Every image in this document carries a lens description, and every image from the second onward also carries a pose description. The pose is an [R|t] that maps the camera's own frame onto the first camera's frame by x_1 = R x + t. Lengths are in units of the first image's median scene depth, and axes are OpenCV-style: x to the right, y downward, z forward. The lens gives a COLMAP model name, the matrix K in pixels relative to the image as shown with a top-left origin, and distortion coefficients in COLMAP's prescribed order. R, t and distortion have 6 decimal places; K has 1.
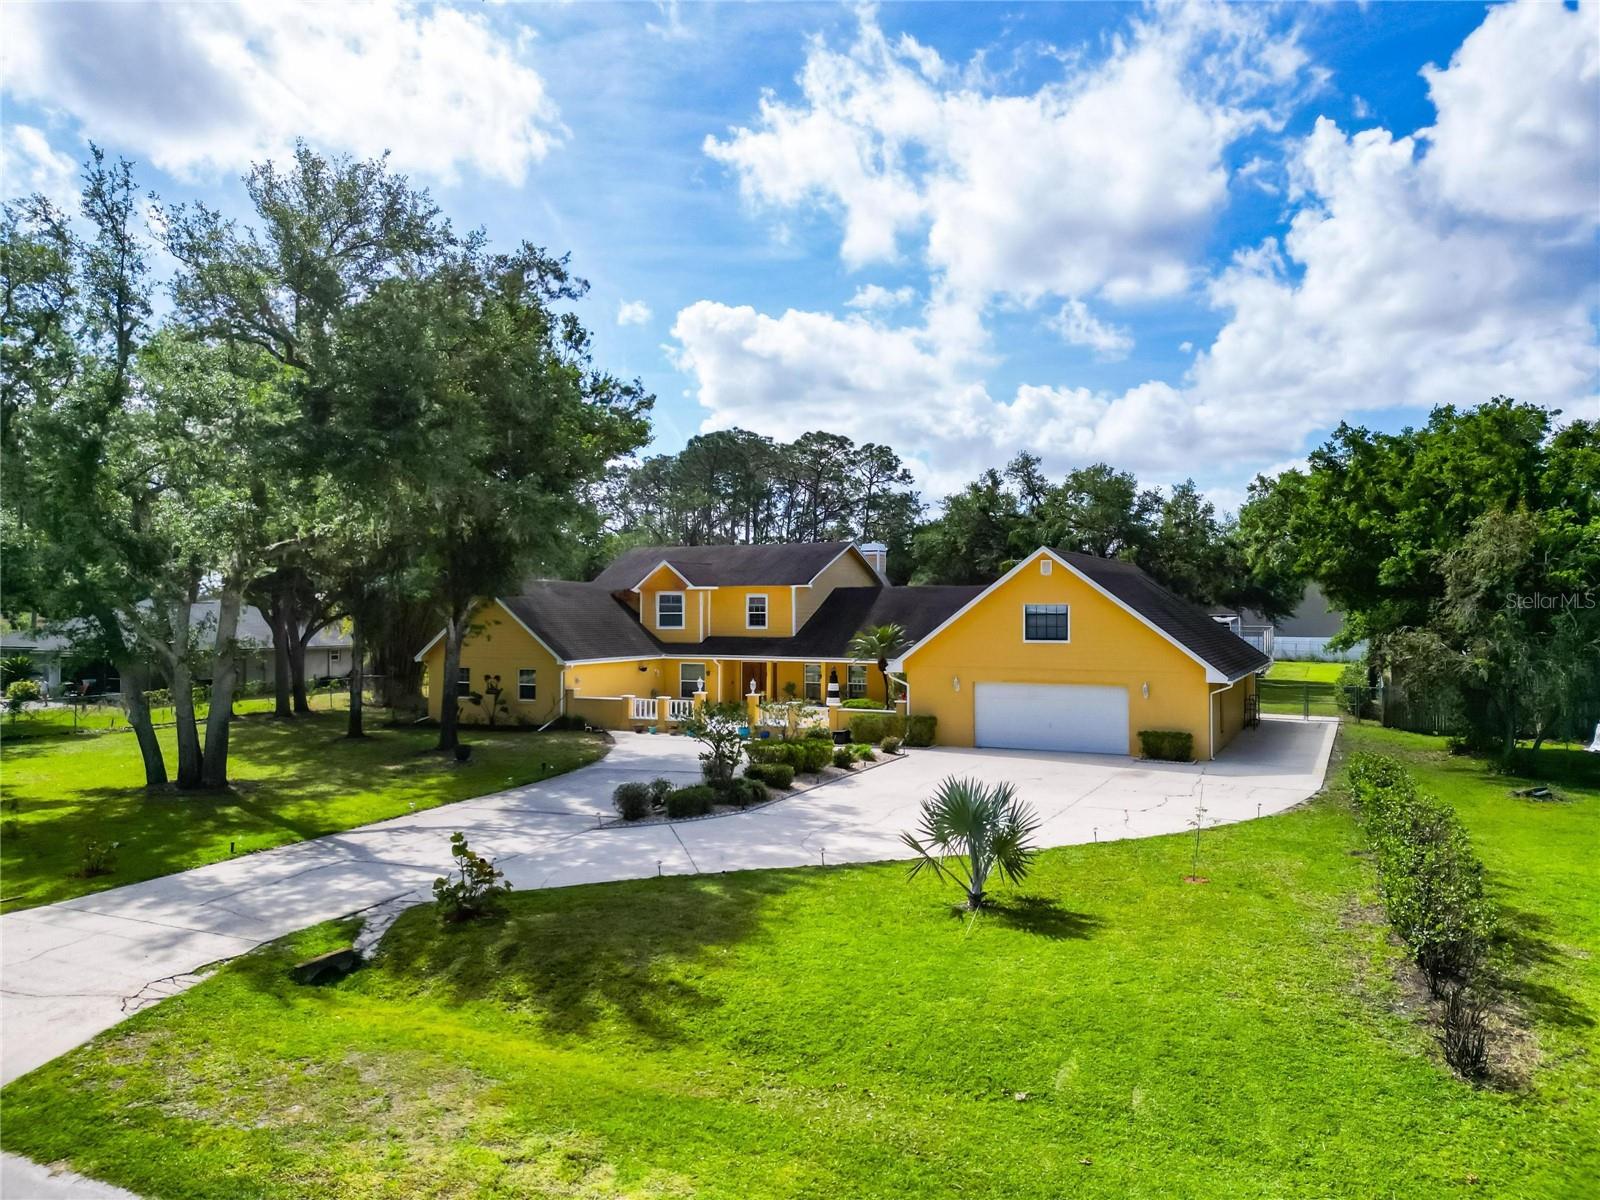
lens RADIAL K [[1111.2, 0, 801.5], [0, 1111.2, 606.5], [0, 0, 1]] dist [0.096094, -0.105898]
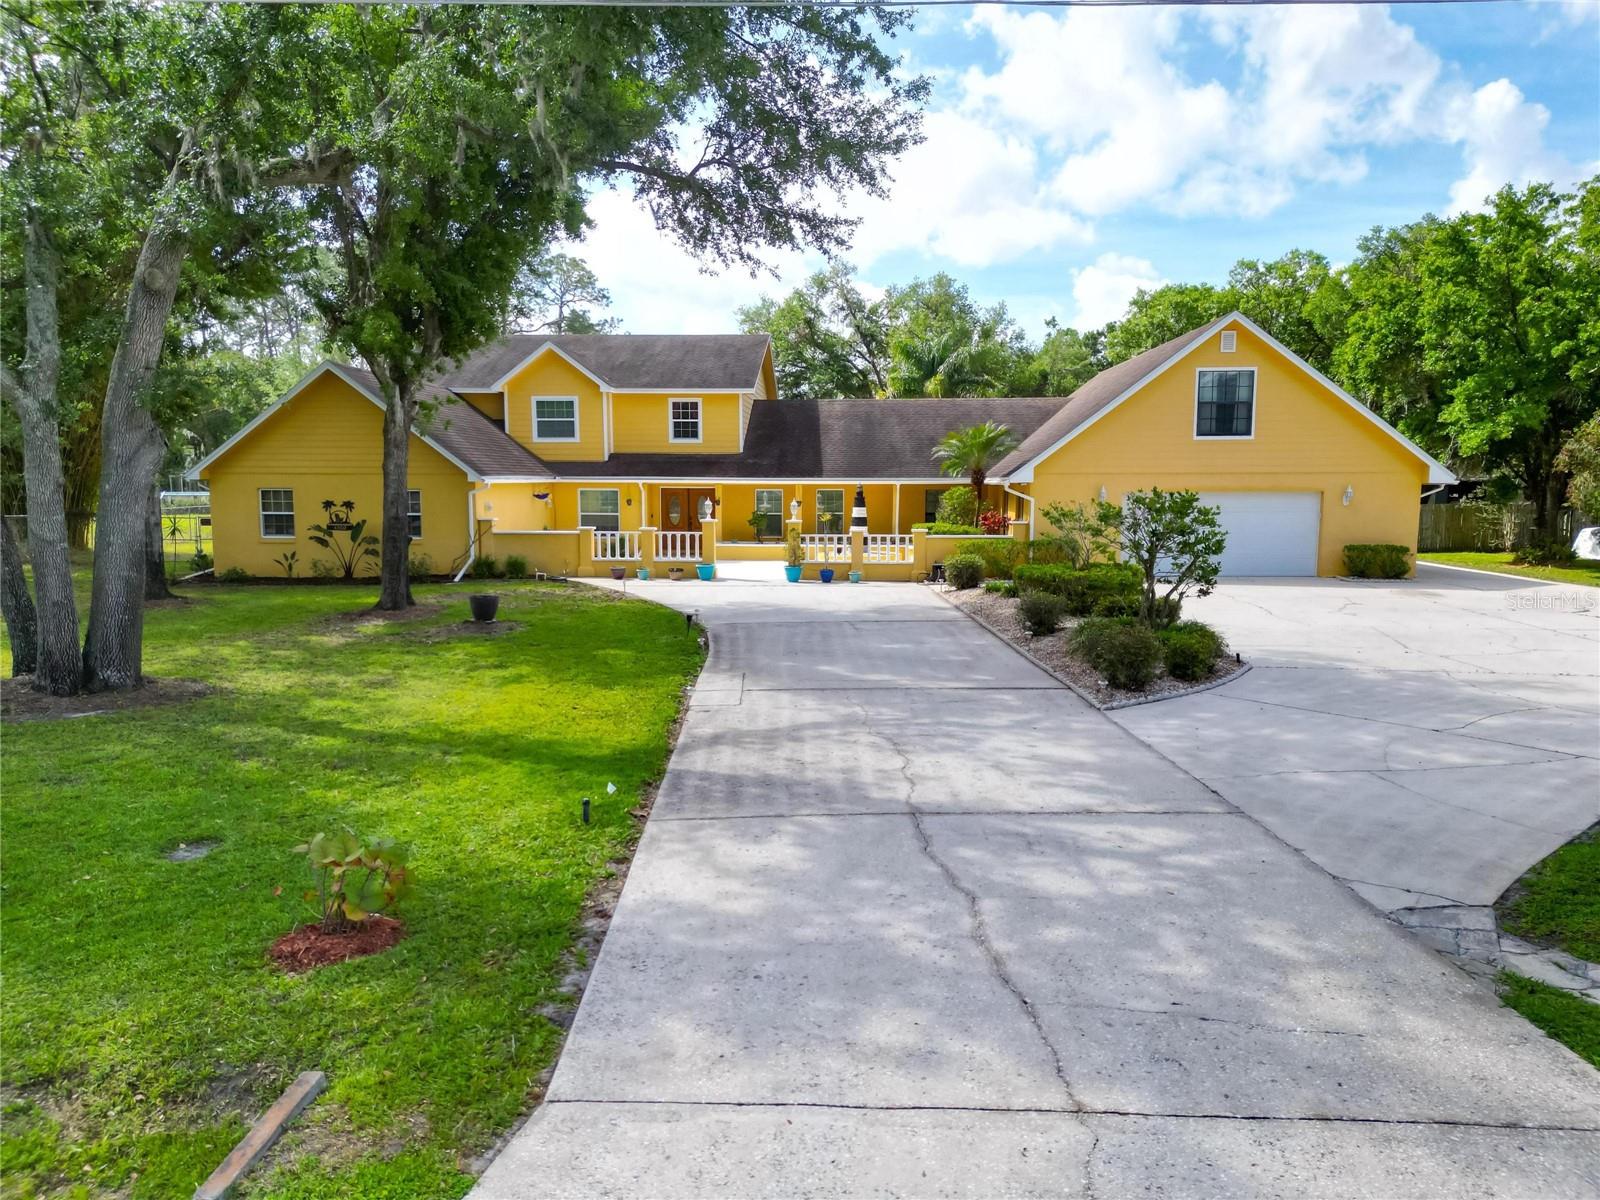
lens RADIAL K [[1111.2, 0, 801.5], [0, 1111.2, 606.5], [0, 0, 1]] dist [0.096094, -0.105898]
pose [[0.913772, -0.043609, 0.403880, -0.289954], [-0.003775, 0.993267, 0.115790, 0.044744], [-0.406210, -0.107330, 0.907455, 0.295000]]
